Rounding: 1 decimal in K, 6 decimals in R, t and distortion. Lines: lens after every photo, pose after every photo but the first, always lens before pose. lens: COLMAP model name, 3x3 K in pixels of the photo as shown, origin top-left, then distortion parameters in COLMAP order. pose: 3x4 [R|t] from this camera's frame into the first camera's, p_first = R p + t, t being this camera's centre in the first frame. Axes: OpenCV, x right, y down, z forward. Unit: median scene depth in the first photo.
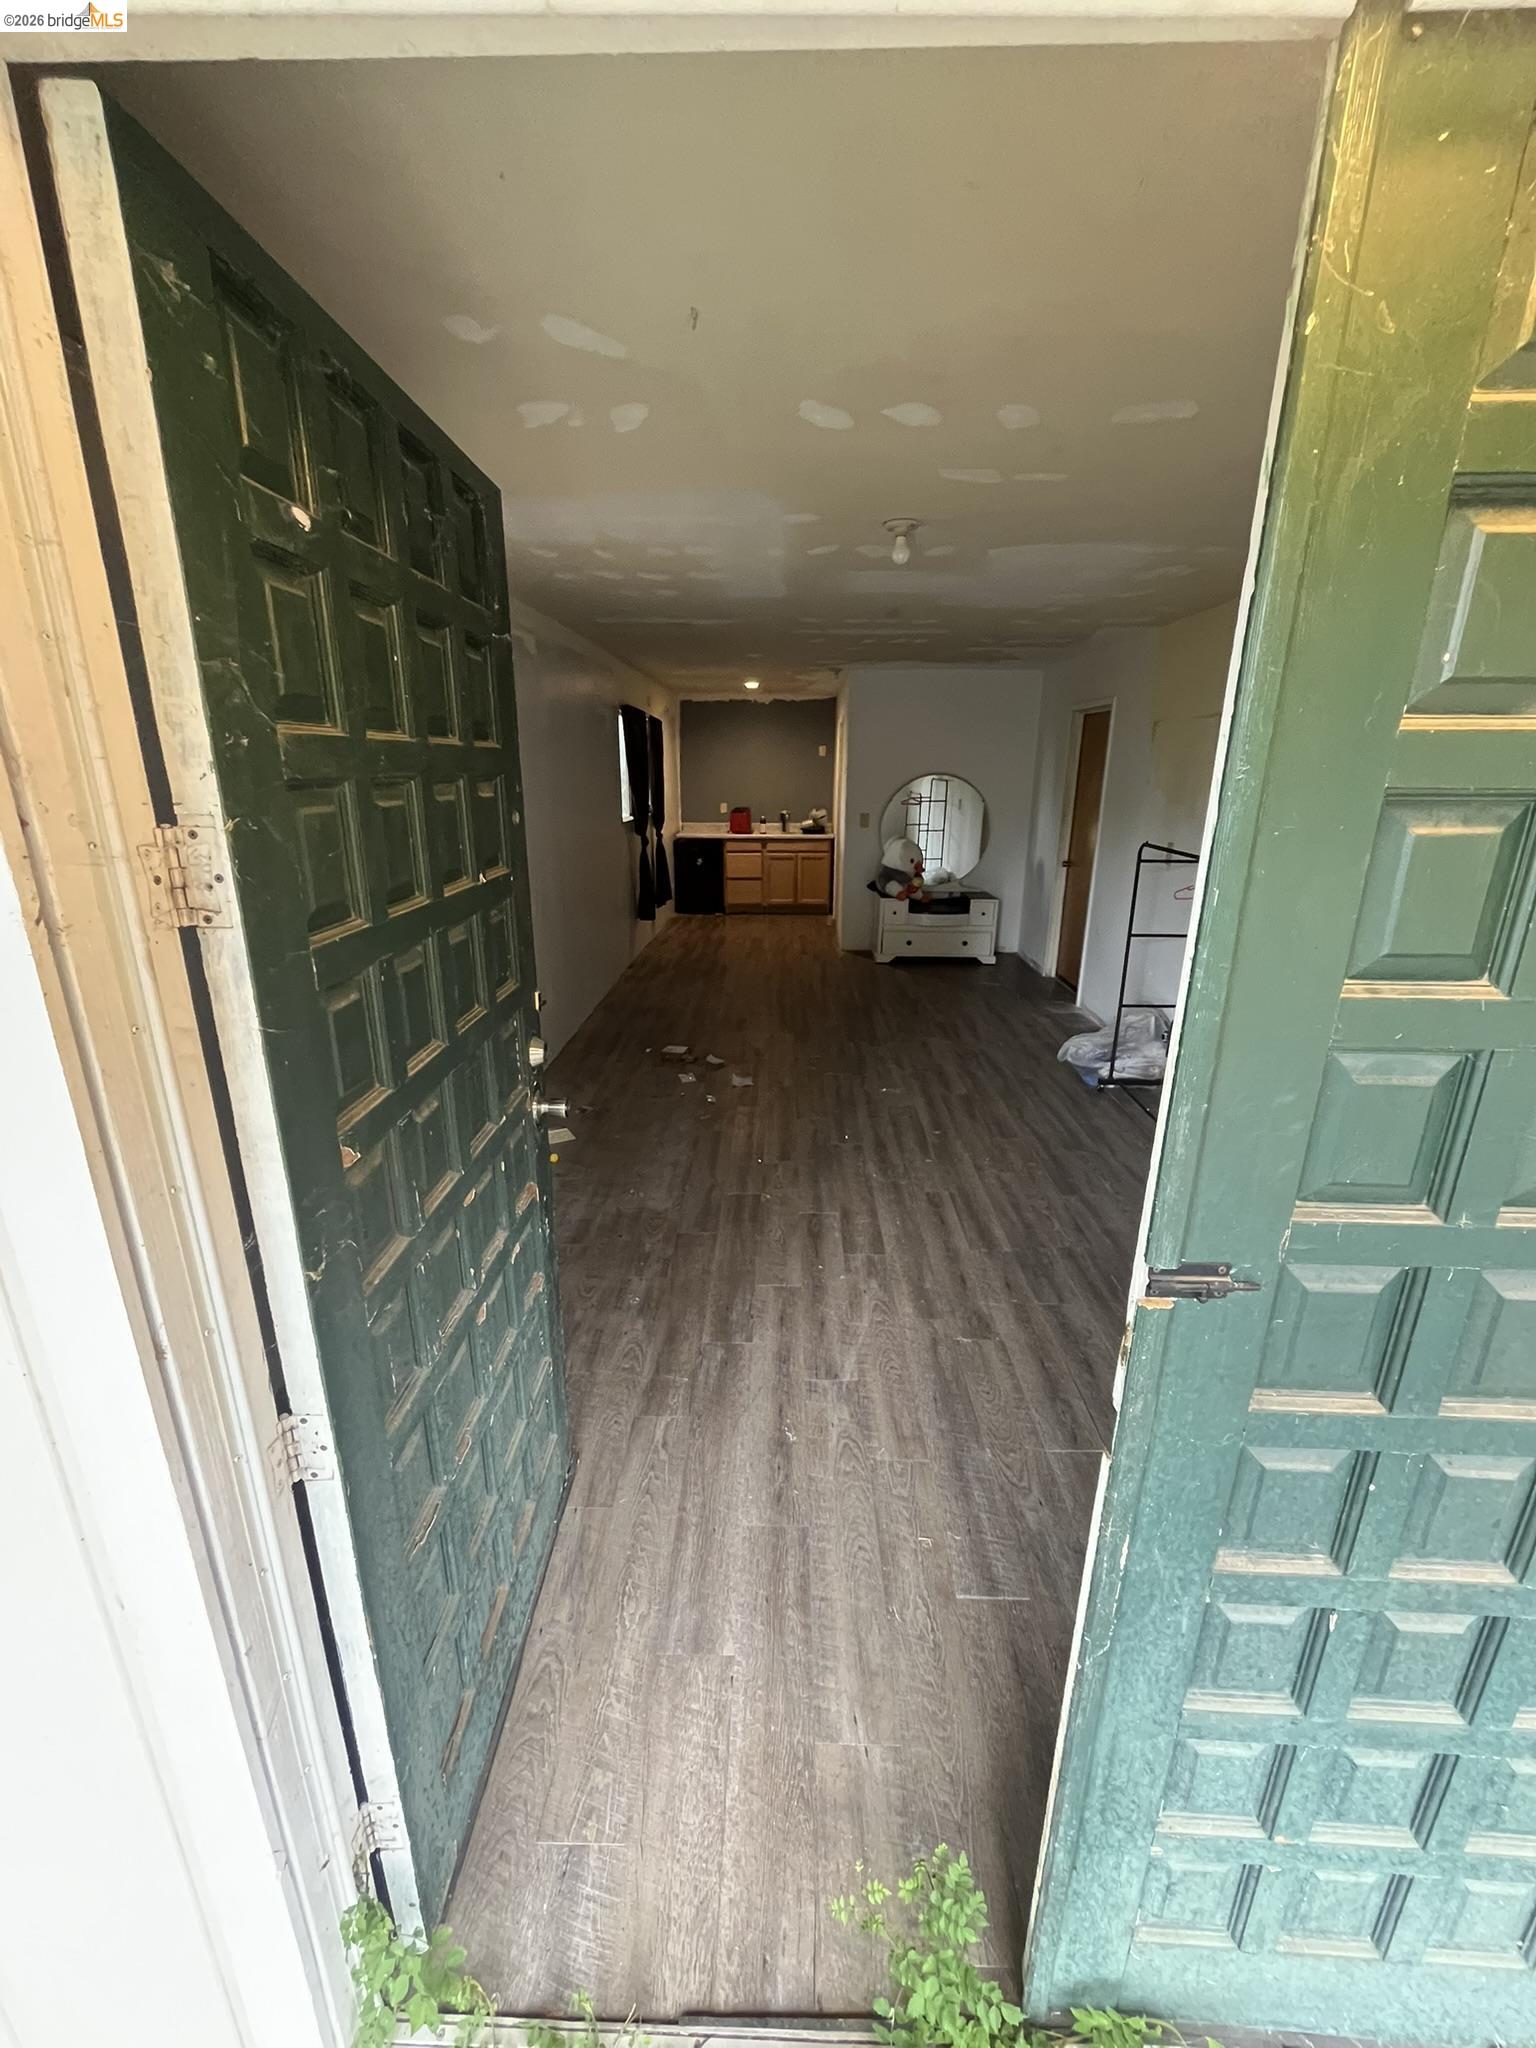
lens RADIAL K [[825.0, 0, 762.1], [0, 825.0, 1022.2], [0, 0, 1]] dist [-0.006513, 0.000234]
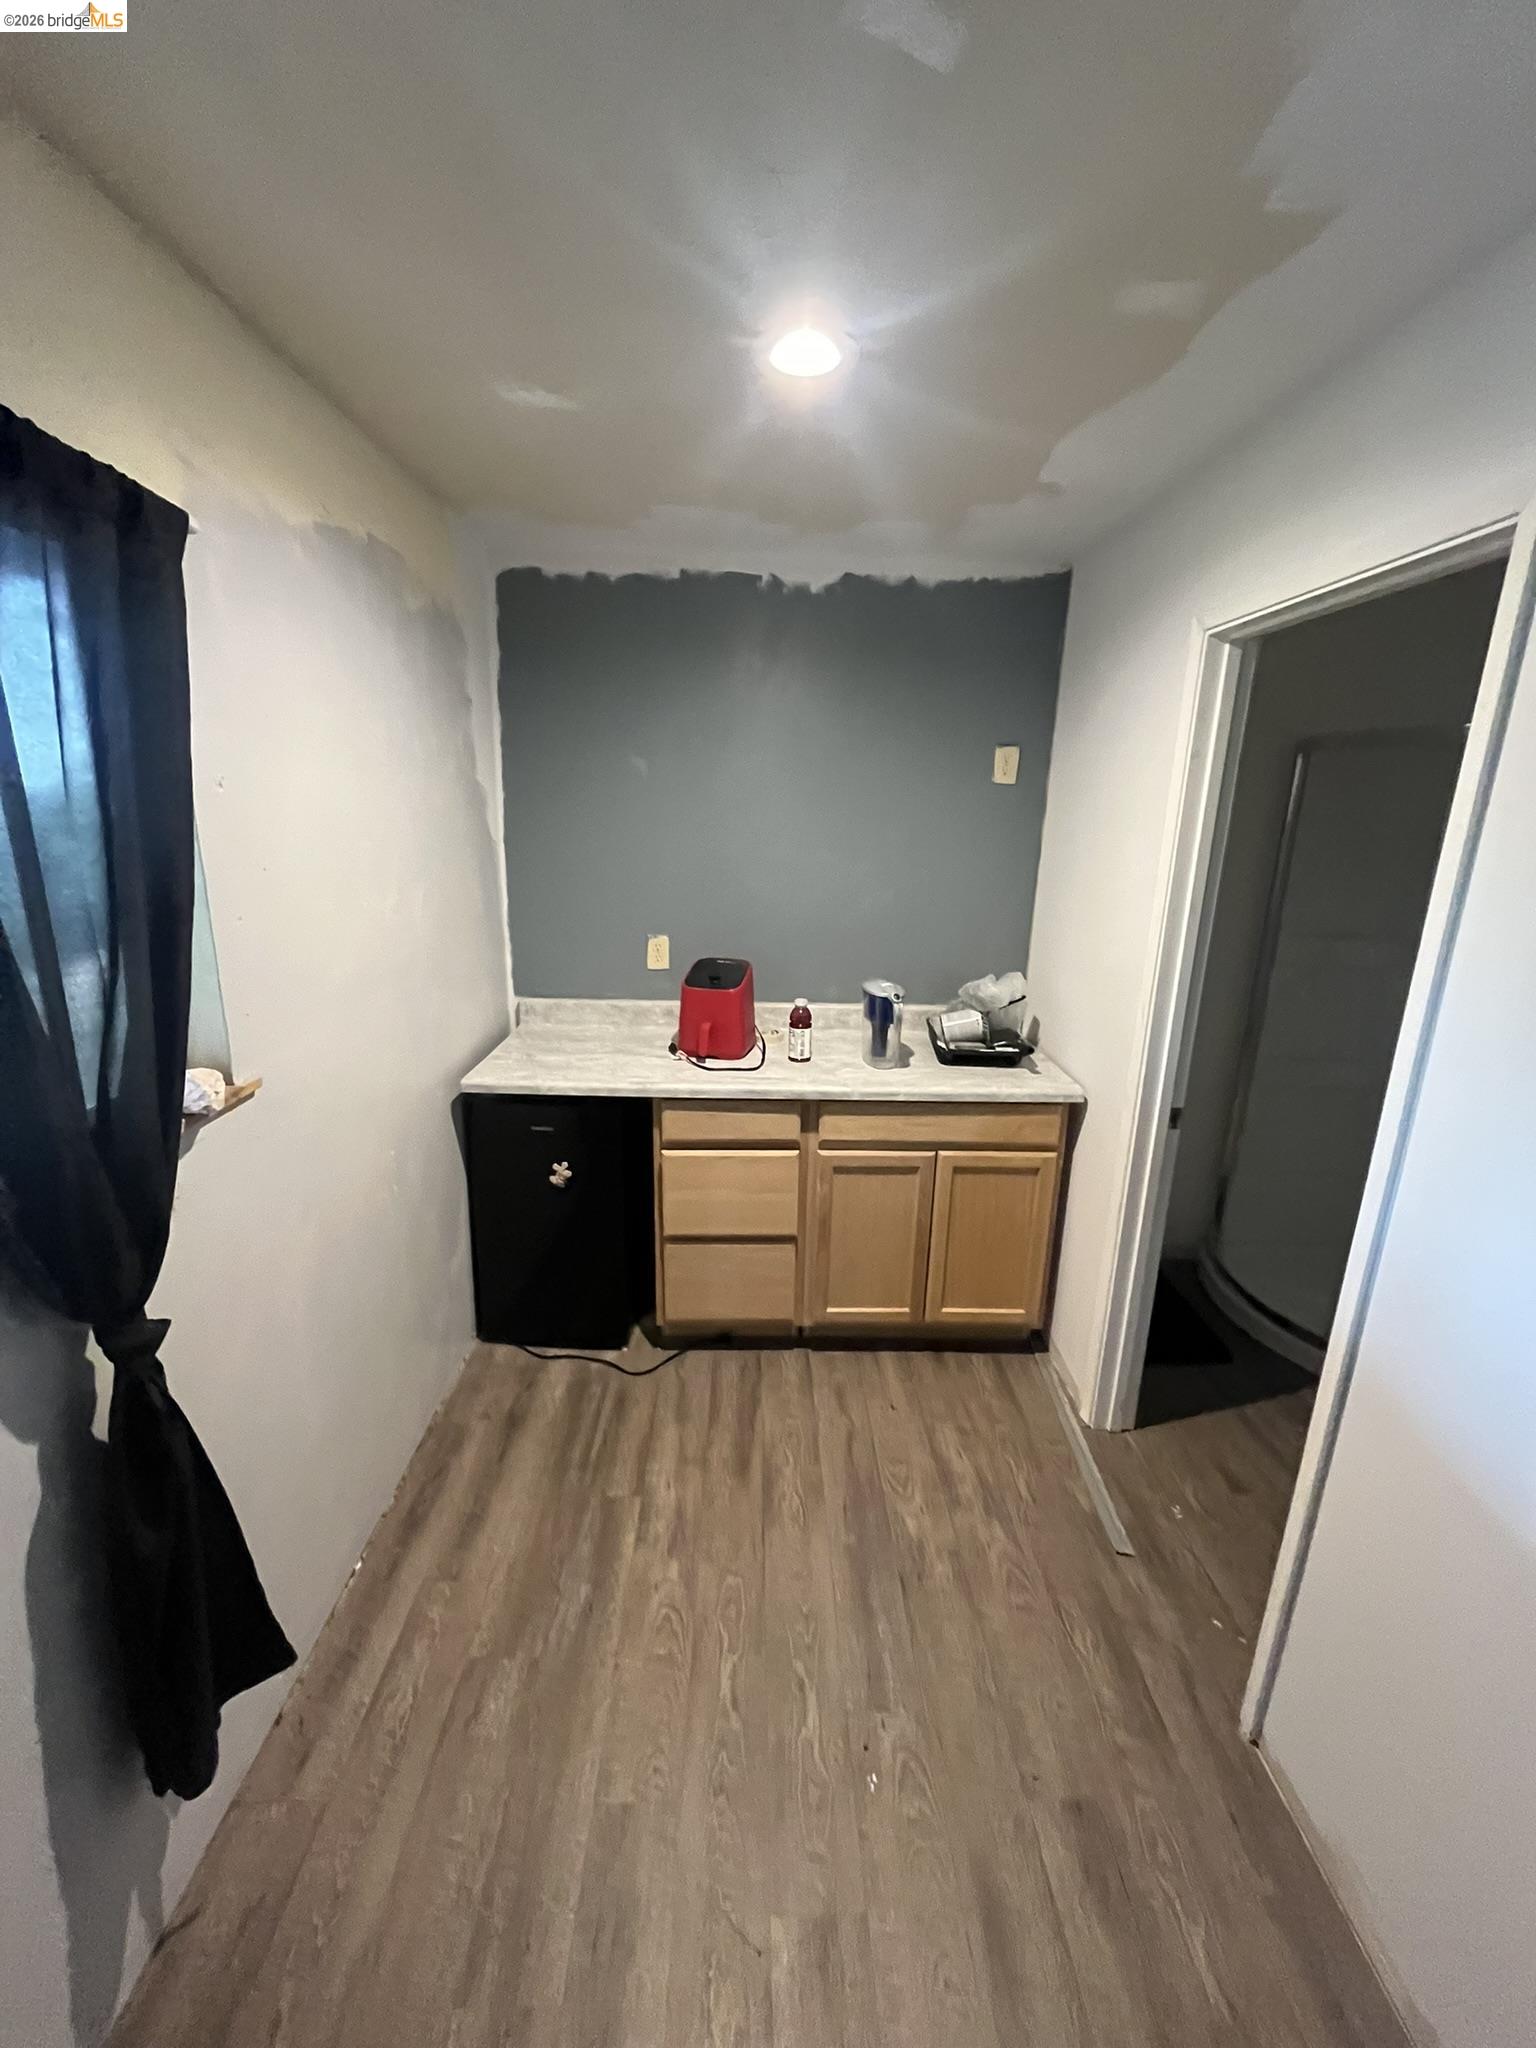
lens RADIAL K [[825.0, 0, 762.1], [0, 825.0, 1020.6], [0, 0, 1]] dist [-0.006513, 0.000234]
pose [[0.998692, 0.008608, 0.050398, -0.025306], [-0.007219, 0.999590, -0.027691, -0.235813], [-0.050615, 0.027291, 0.998345, 0.732186]]
